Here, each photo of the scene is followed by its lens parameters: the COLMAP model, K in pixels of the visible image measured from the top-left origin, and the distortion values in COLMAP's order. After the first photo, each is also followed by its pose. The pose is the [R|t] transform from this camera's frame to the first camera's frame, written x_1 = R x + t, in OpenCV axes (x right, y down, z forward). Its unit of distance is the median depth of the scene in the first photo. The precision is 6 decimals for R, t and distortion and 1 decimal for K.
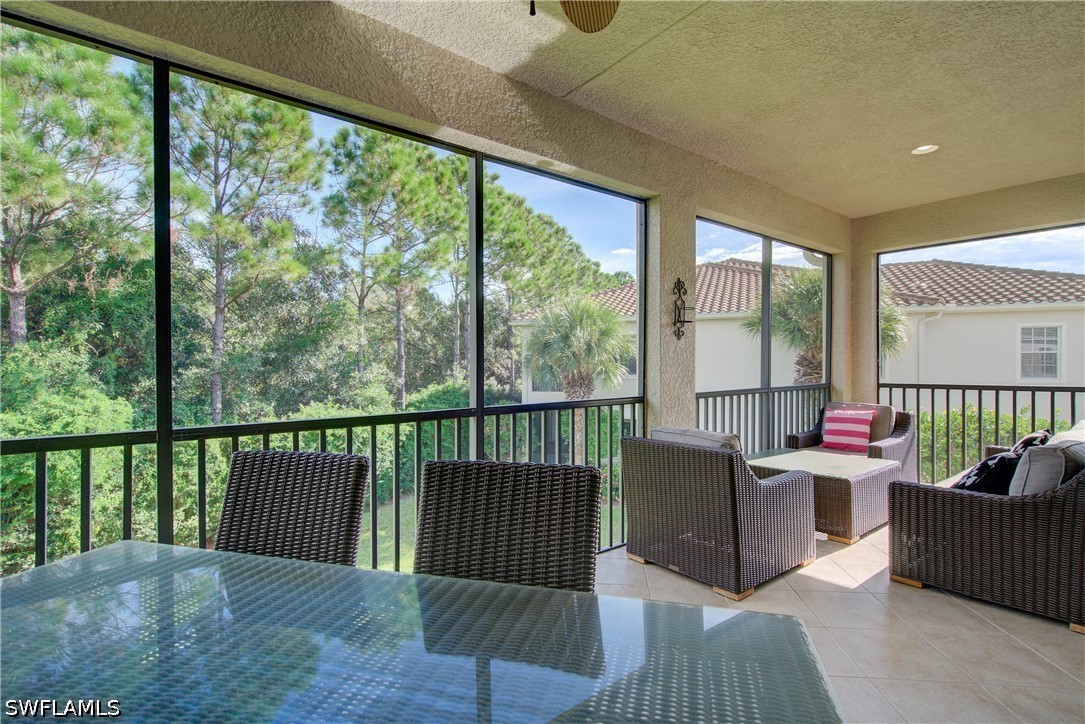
lens RADIAL K [[505.1, 0, 540.1], [0, 505.1, 365.4], [0, 0, 1]] dist [0.003216, -0.000730]
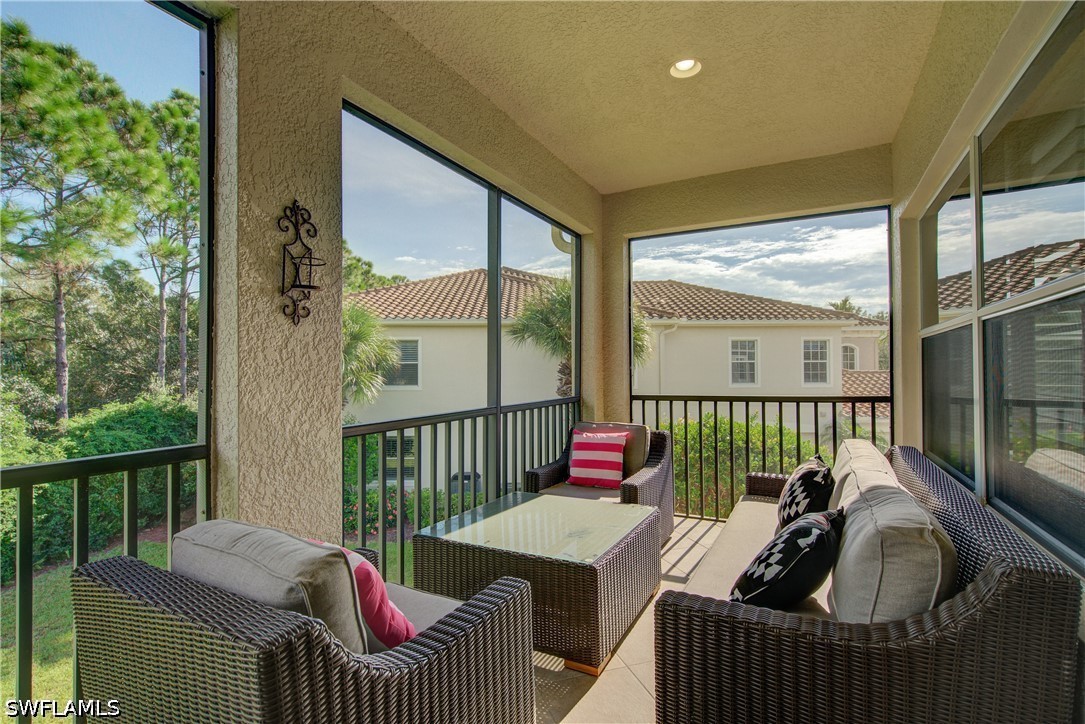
lens RADIAL K [[505.1, 0, 542.4], [0, 505.1, 365.6], [0, 0, 1]] dist [0.003216, -0.000730]
pose [[0.912748, 0.001247, 0.408522, 0.079298], [0.006113, 0.999842, -0.016711, -0.000164], [-0.408478, 0.017750, 0.912596, 0.121567]]
